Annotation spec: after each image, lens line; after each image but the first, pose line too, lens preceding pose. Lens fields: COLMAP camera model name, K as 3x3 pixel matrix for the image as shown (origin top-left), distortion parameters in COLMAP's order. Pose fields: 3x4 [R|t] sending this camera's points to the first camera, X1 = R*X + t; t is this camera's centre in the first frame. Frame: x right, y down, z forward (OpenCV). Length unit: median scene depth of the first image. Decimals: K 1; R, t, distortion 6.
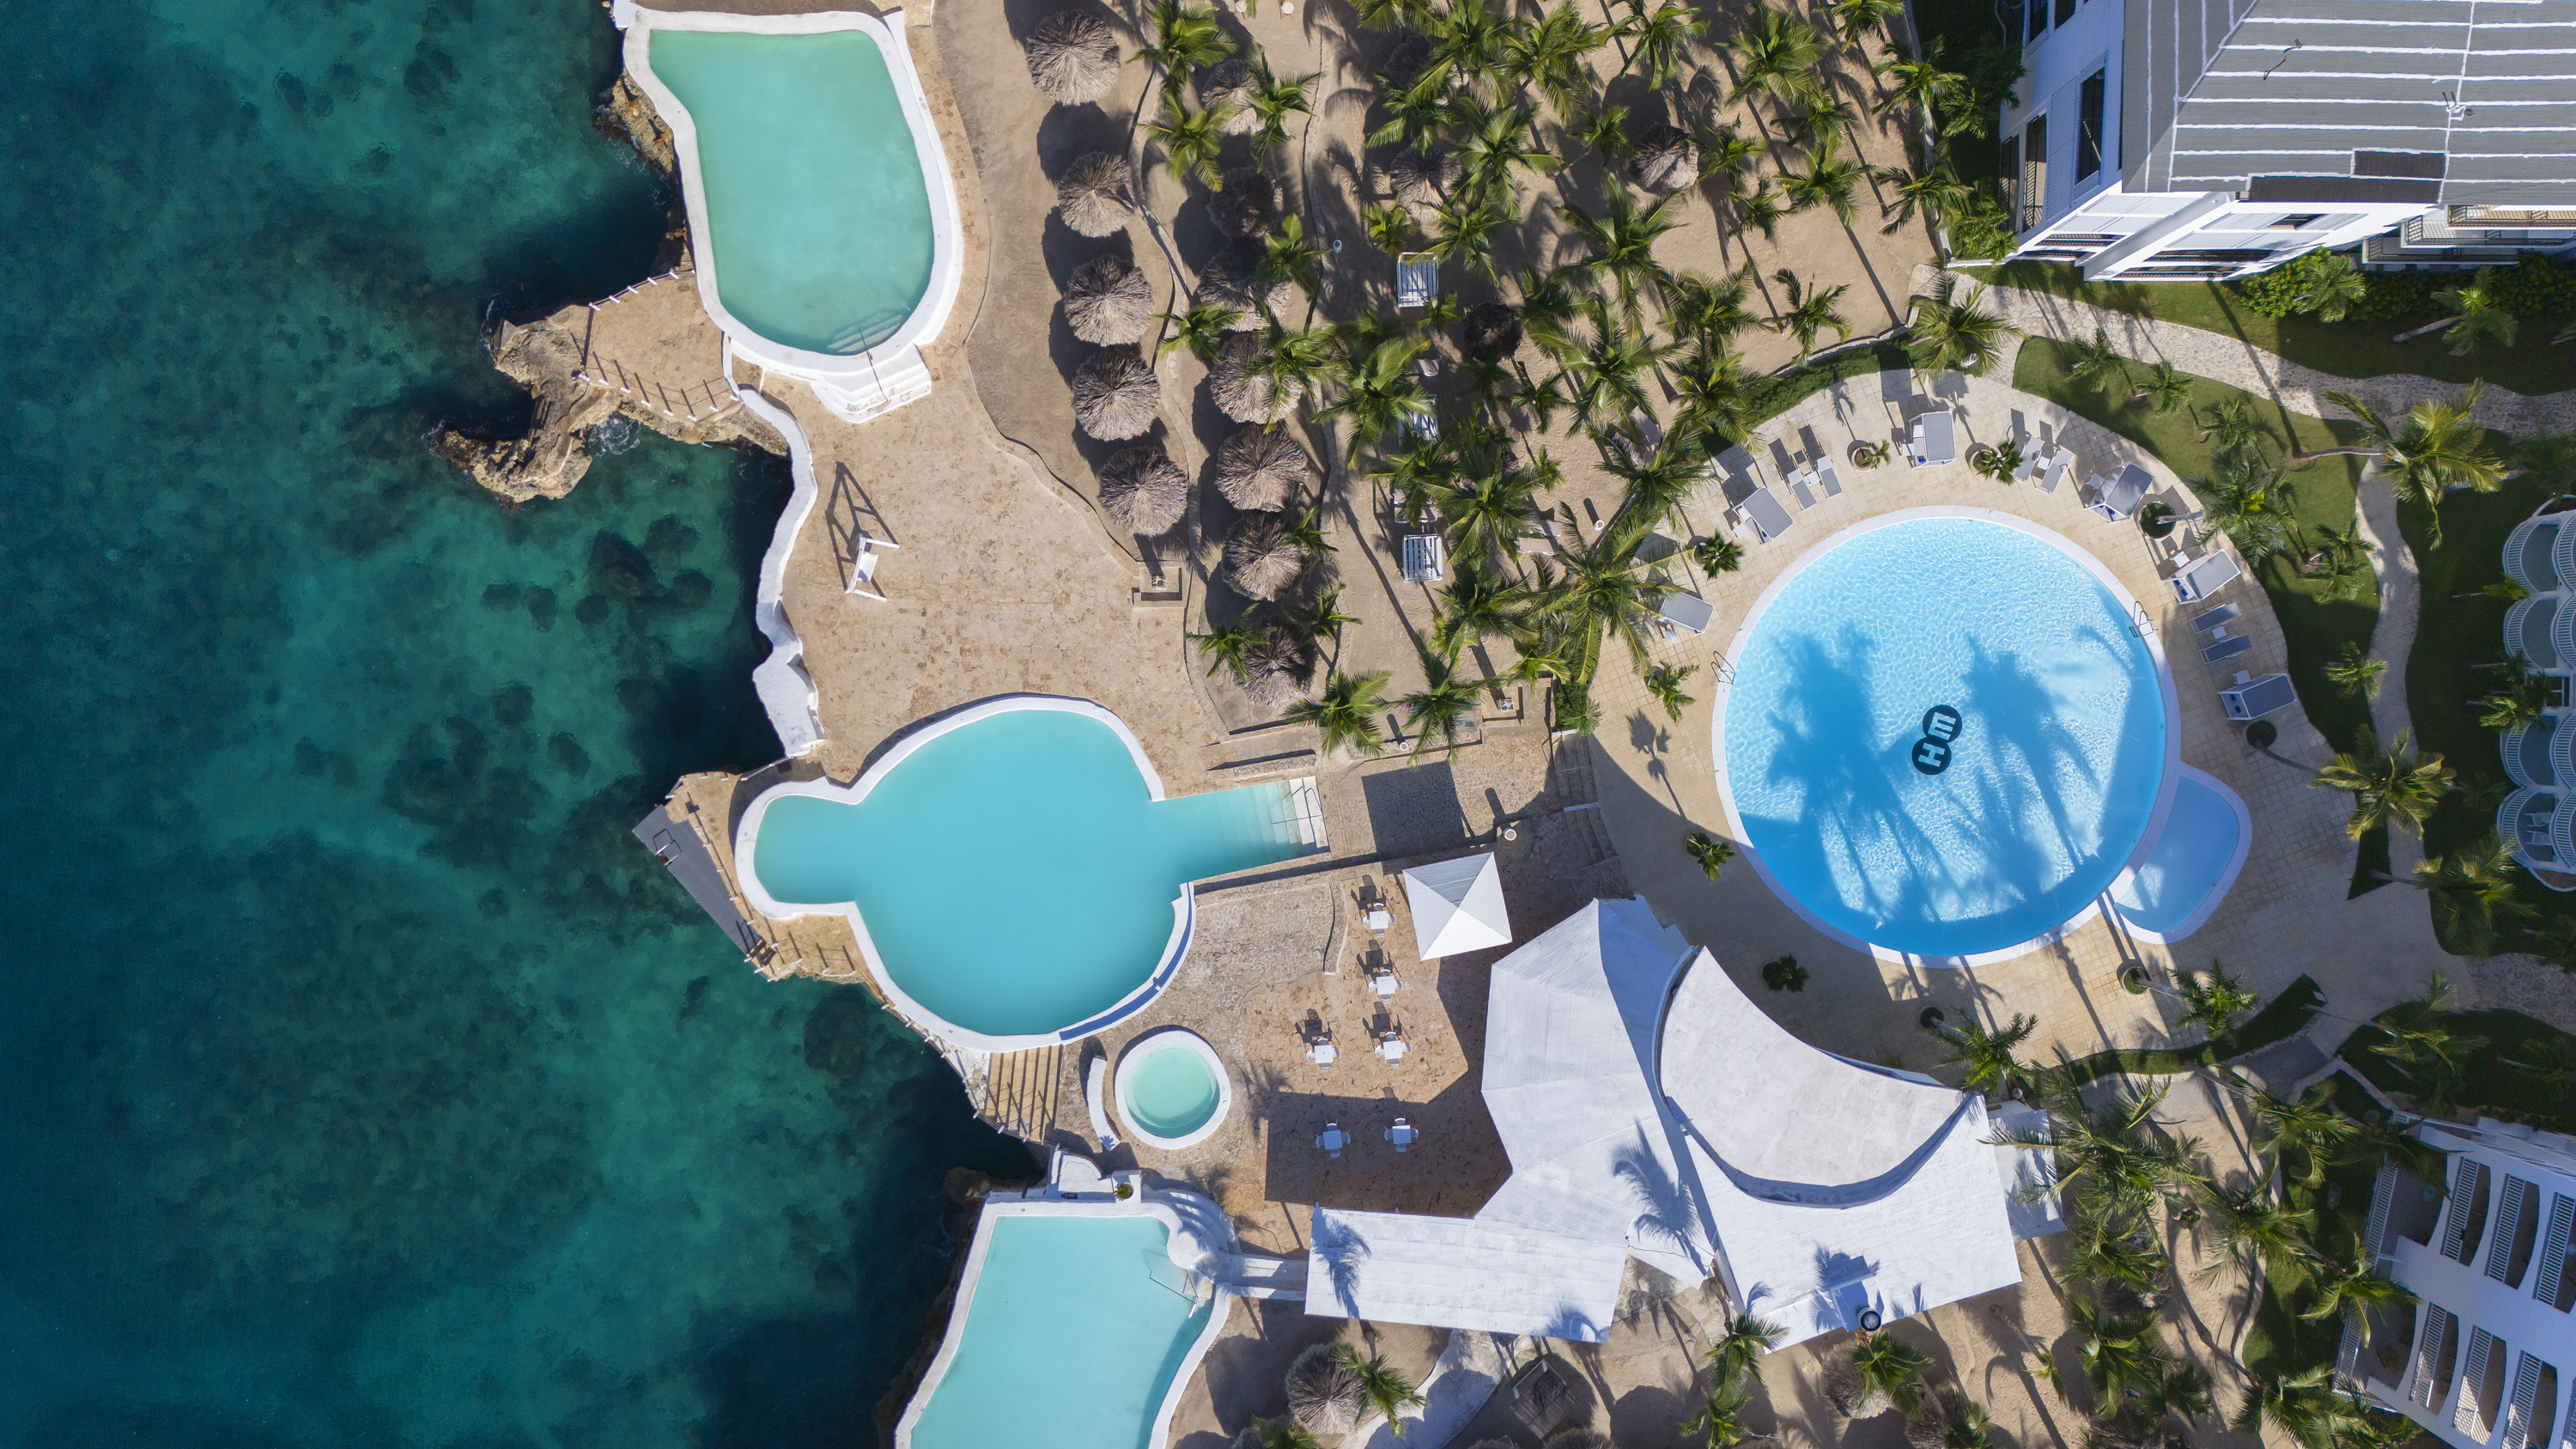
lens RADIAL K [[1887.1, 0, 1313.6], [0, 1887.1, 709.5], [0, 0, 1]] dist [0.072696, -0.077729]
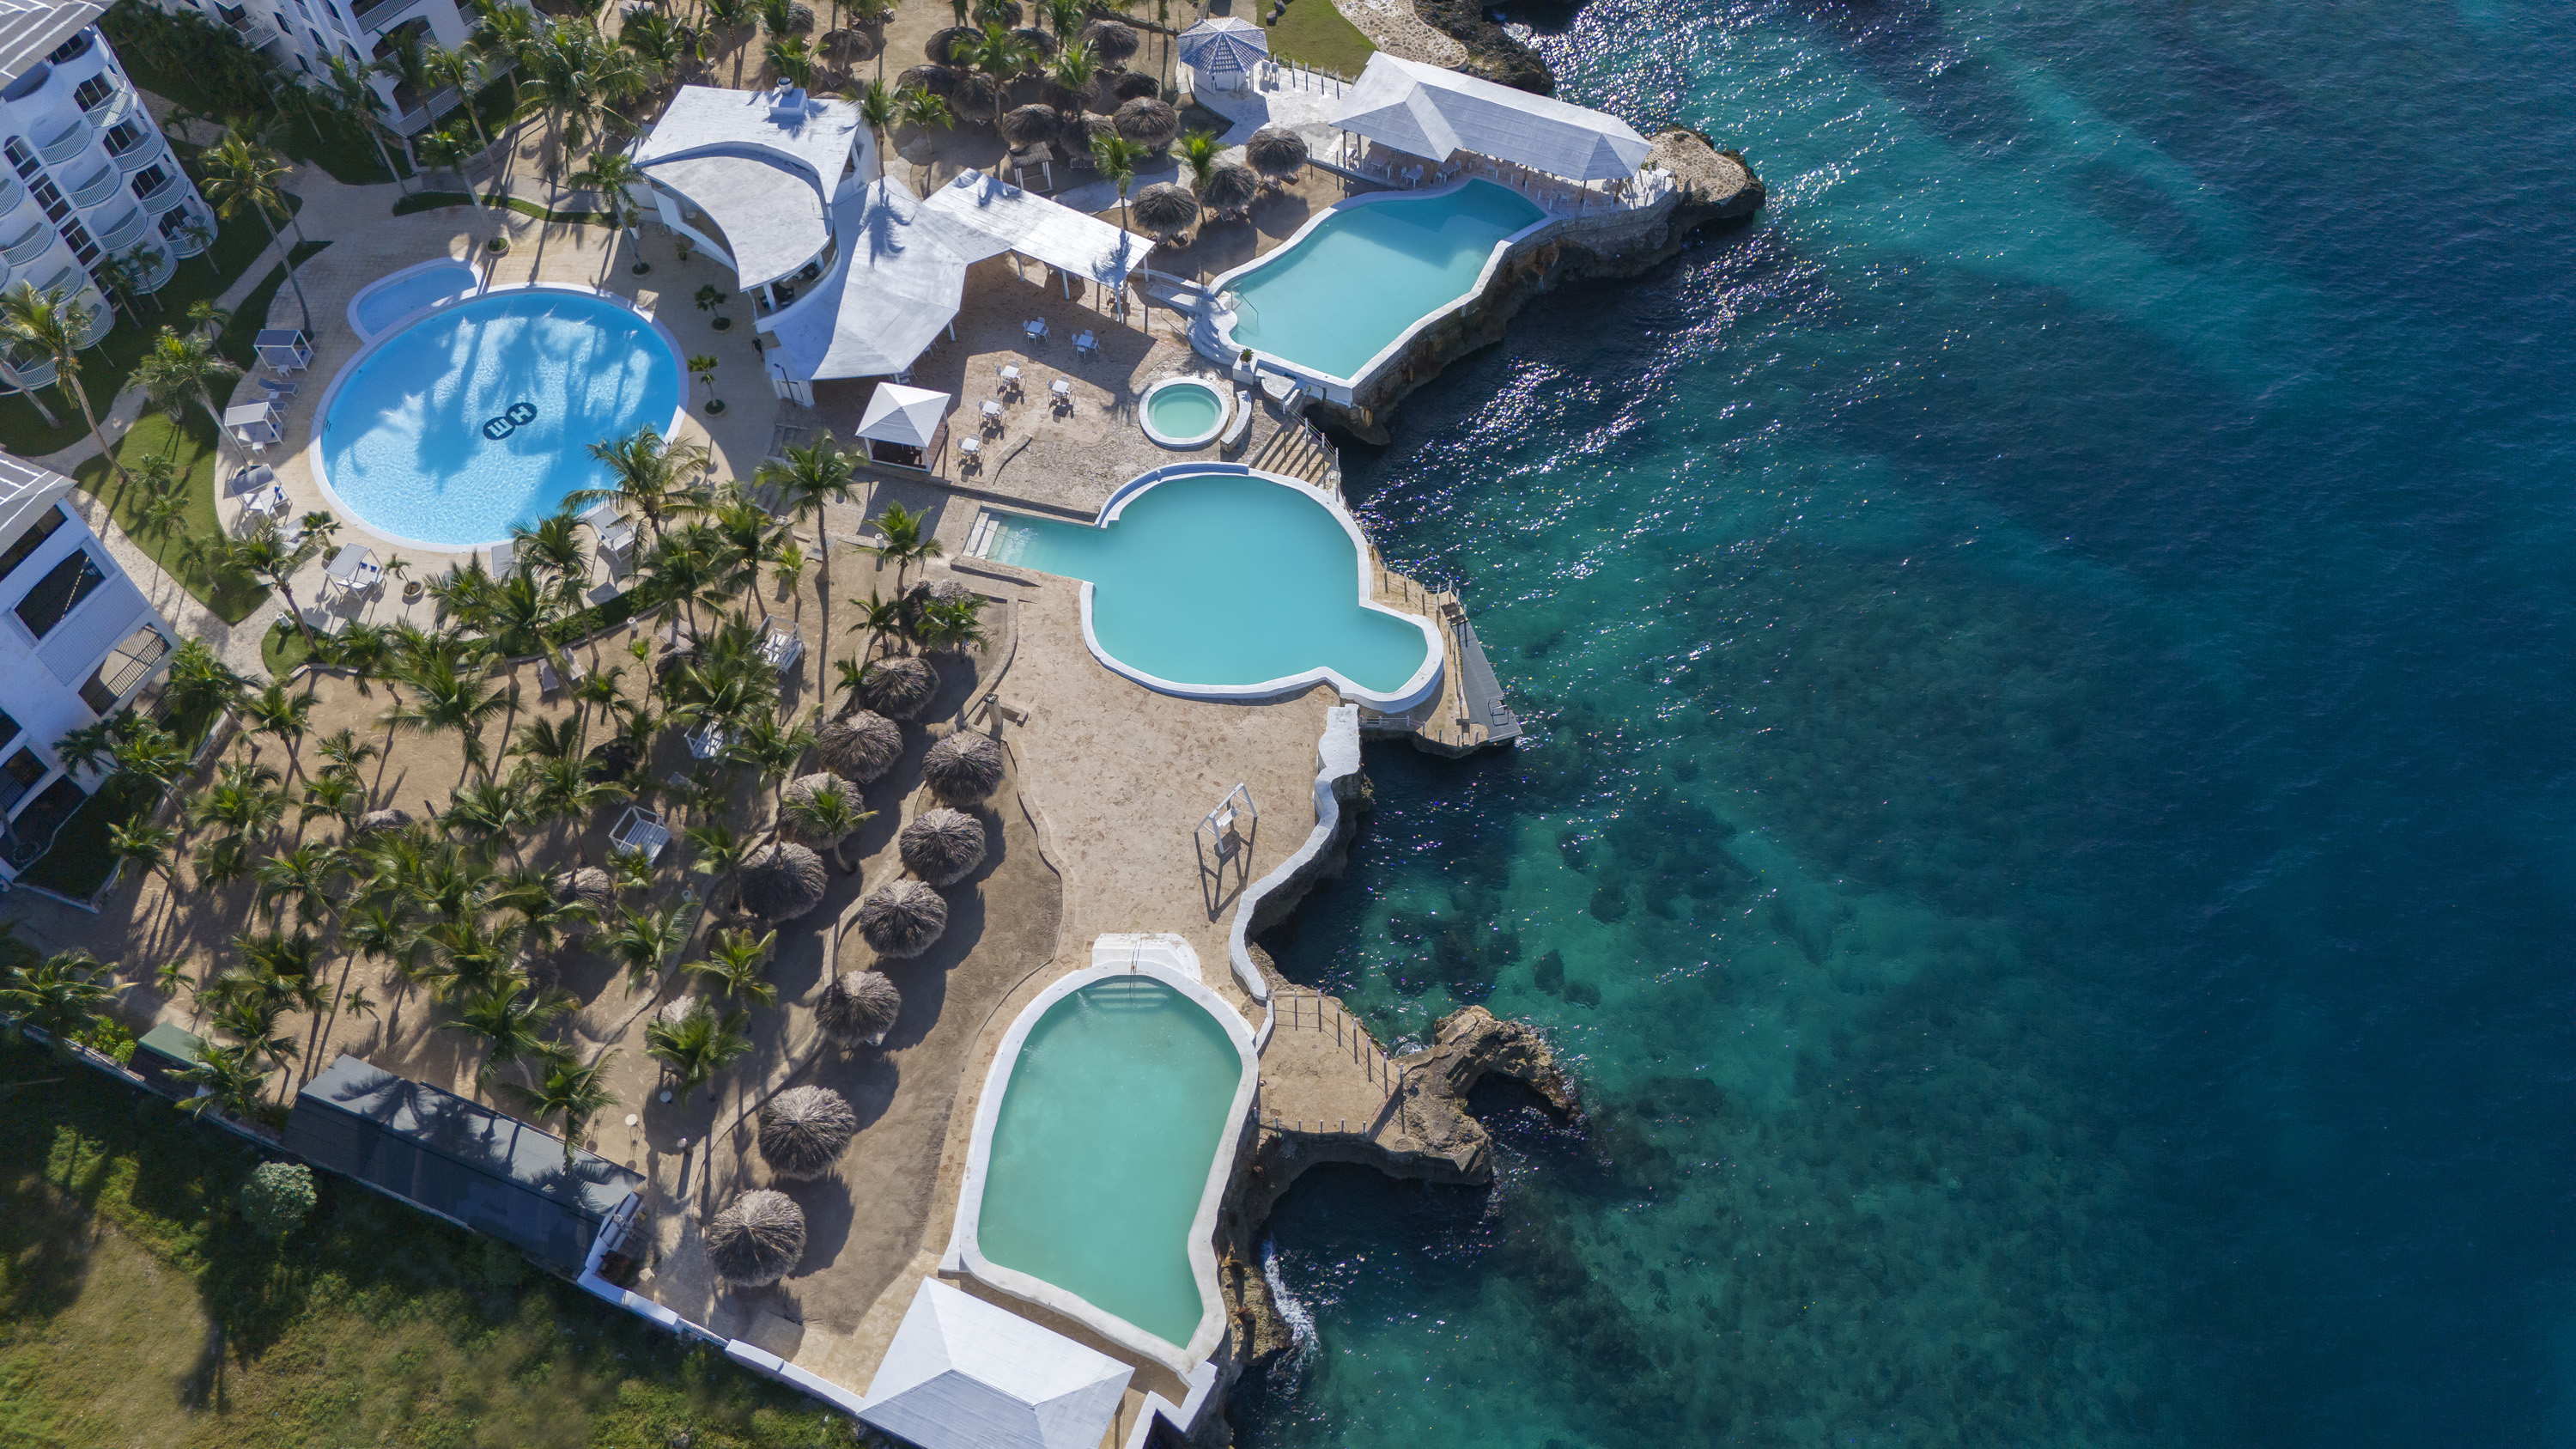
lens RADIAL K [[1887.1, 0, 1289.0], [0, 1887.1, 737.9], [0, 0, 1]] dist [0.072696, -0.077729]
pose [[-0.913352, -0.333063, 0.234215, -0.504702], [0.406991, -0.763859, 0.500877, -0.564455], [0.012084, 0.552800, 0.833226, 0.074749]]
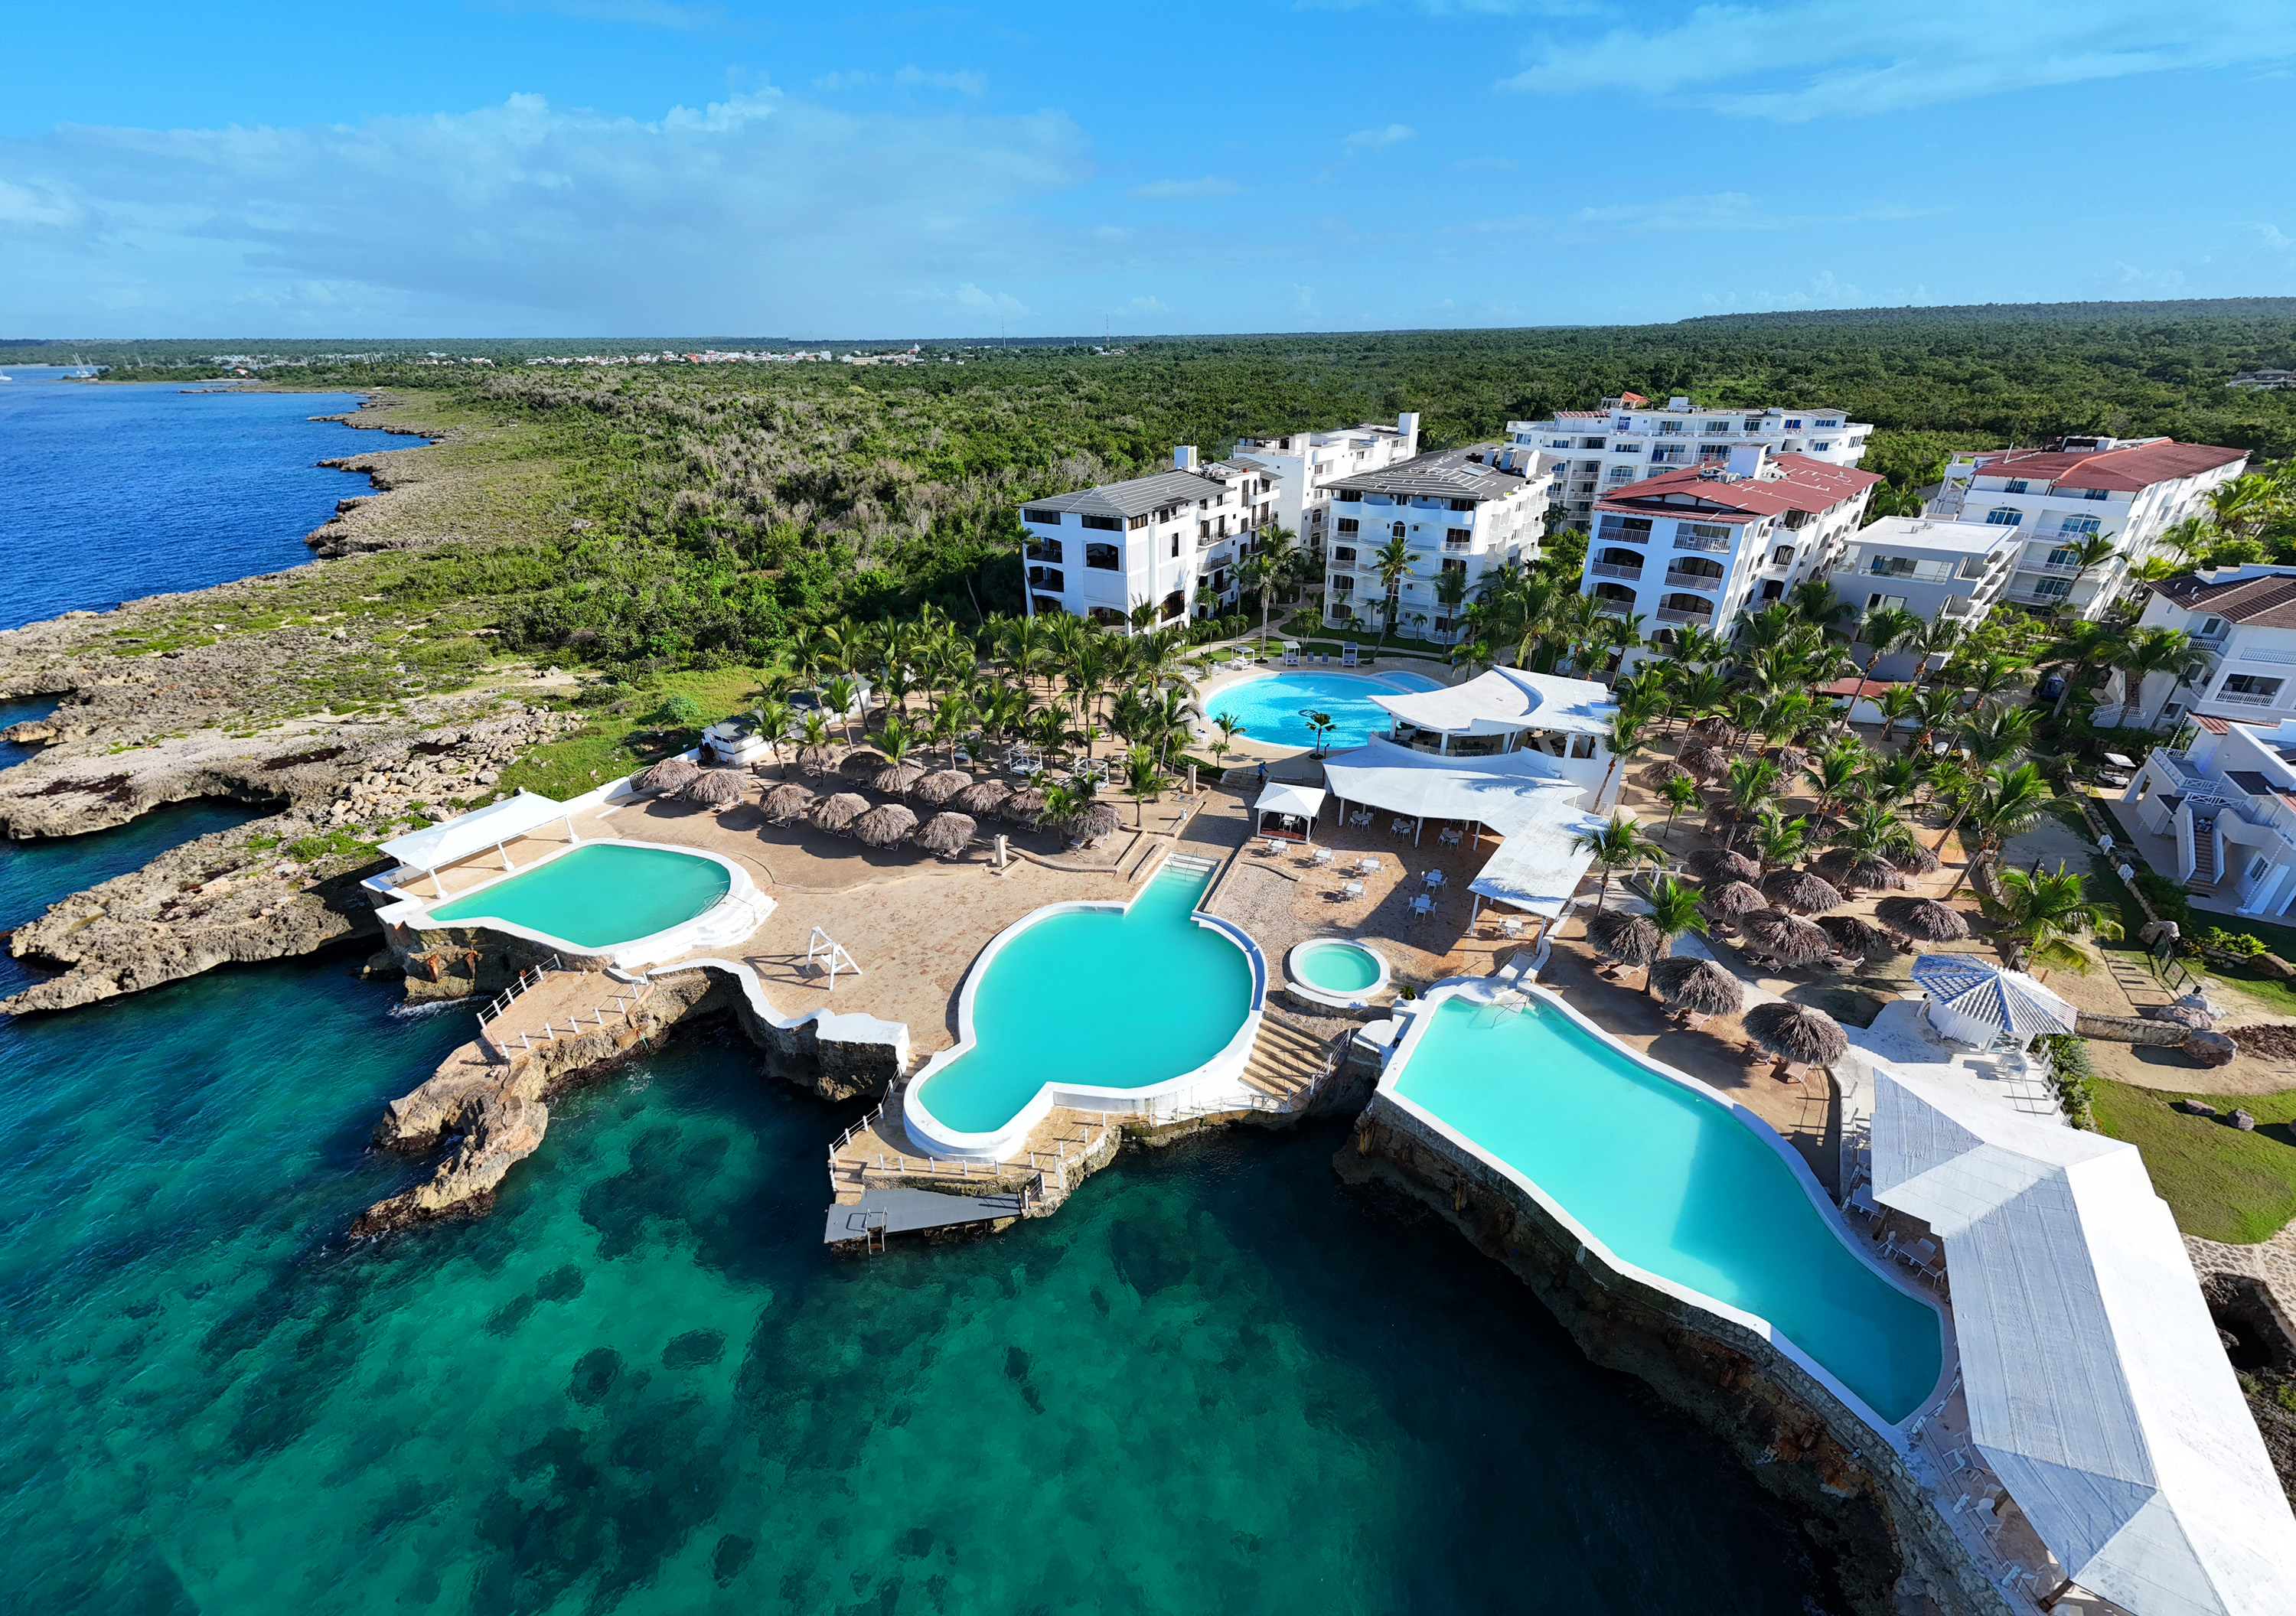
lens RADIAL K [[920.1, 0, 1144.2], [0, 920.1, 822.9], [0, 0, 1]] dist [0.007106, 0.001462]
pose [[0.530464, -0.399347, 0.747750, -0.531277], [0.847582, 0.234675, -0.475954, 0.349759], [0.014592, 0.886256, 0.462966, 0.652950]]
